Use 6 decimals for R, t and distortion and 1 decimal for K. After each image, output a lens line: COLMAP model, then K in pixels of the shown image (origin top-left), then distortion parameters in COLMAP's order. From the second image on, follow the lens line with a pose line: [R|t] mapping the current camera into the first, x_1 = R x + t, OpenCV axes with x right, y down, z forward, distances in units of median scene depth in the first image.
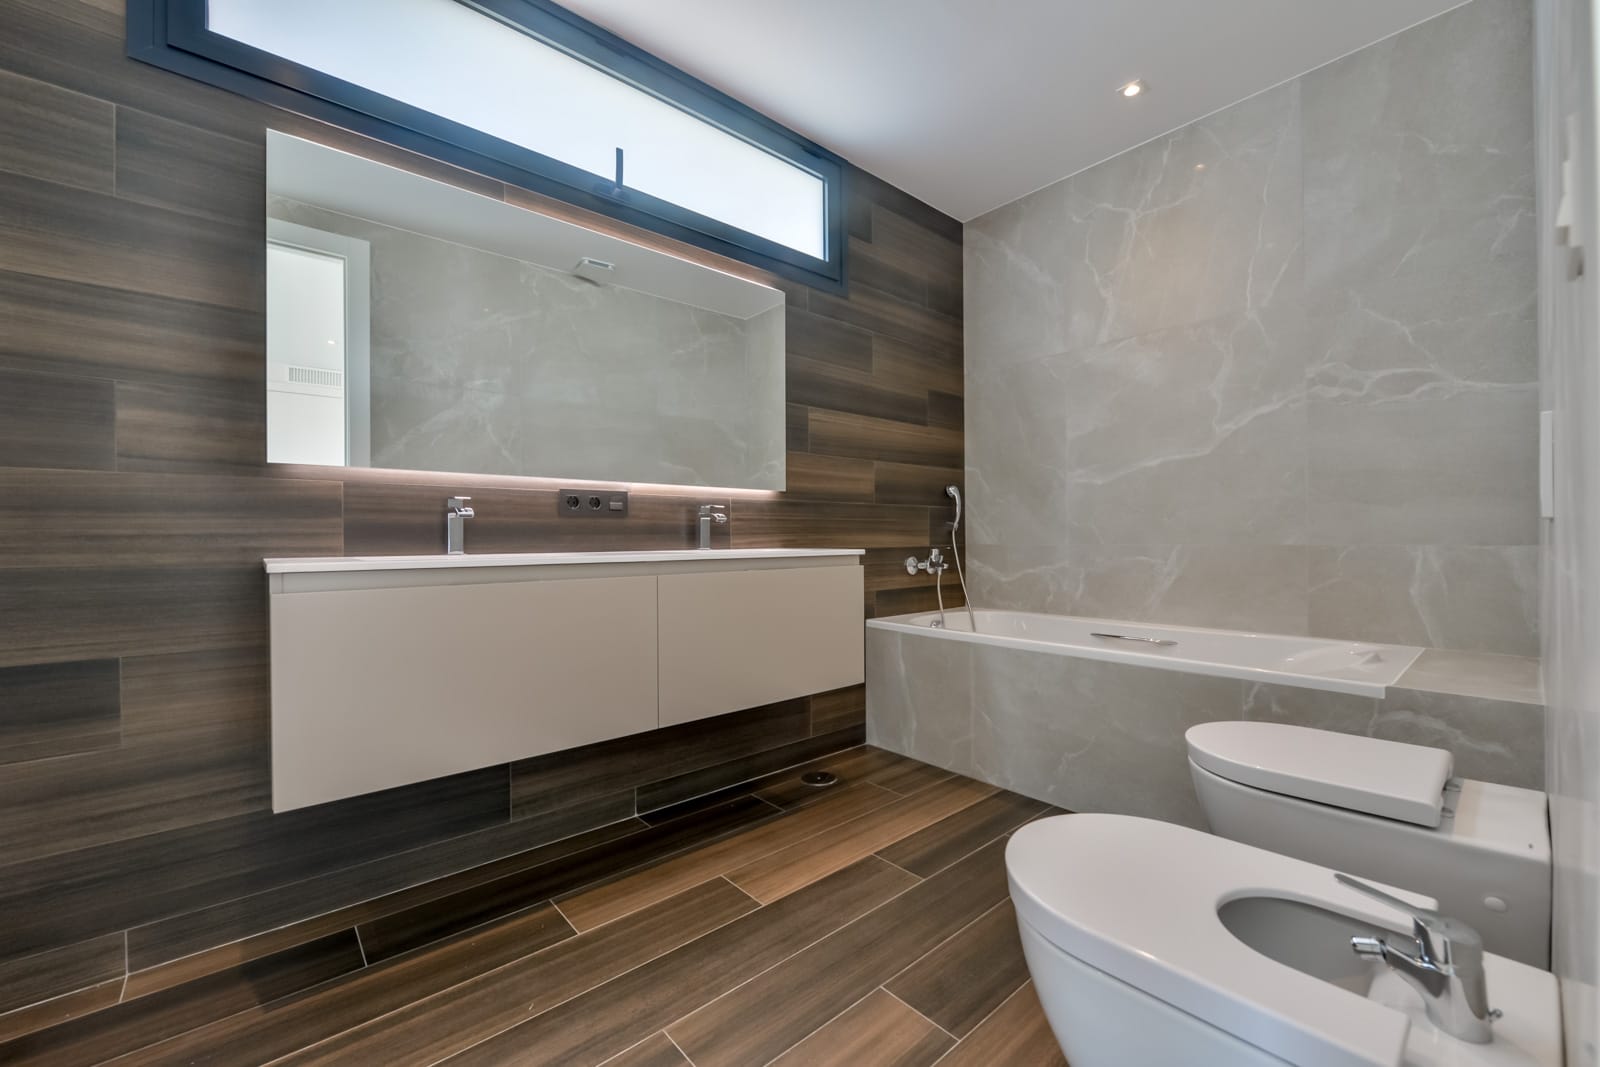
lens RADIAL K [[635.4, 0, 802.9], [0, 635.4, 539.0], [0, 0, 1]] dist [-0.008425, -0.000561]
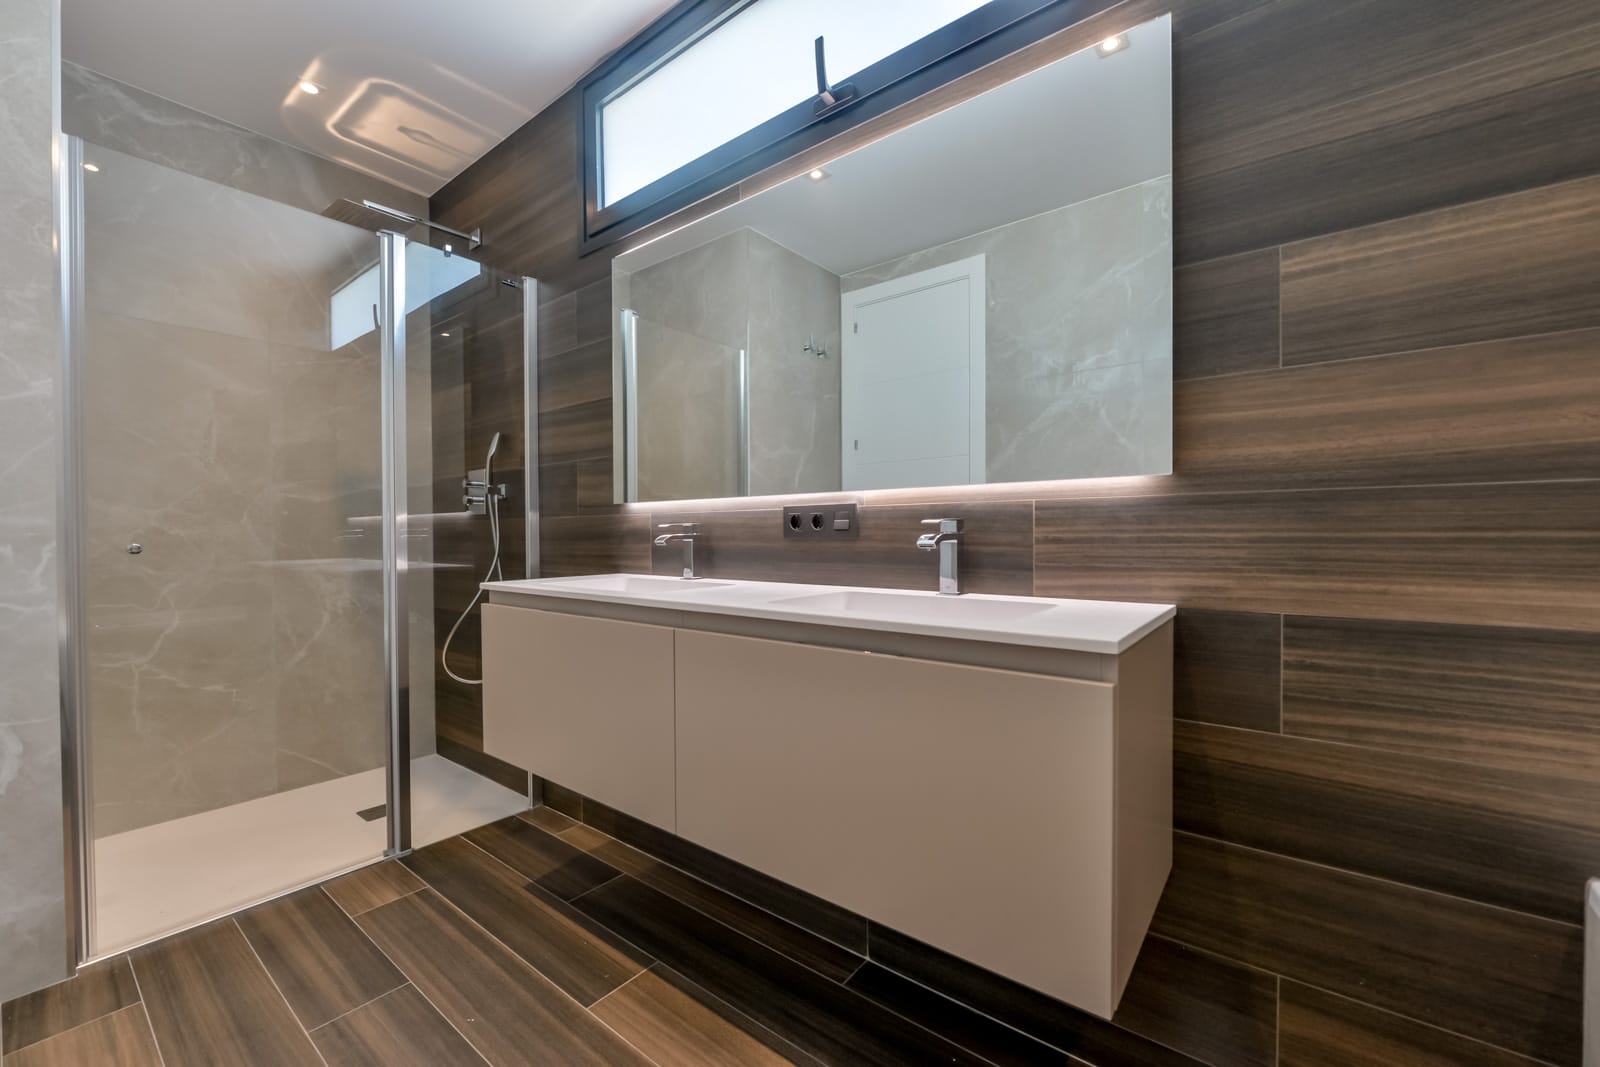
lens RADIAL K [[635.4, 0, 802.9], [0, 635.4, 539.0], [0, 0, 1]] dist [-0.008425, -0.000561]
pose [[0.192358, 0.016397, -0.981188, 0.416192], [0.004595, 0.999834, 0.017609, -0.047778], [0.981314, -0.007896, 0.192251, 0.802519]]
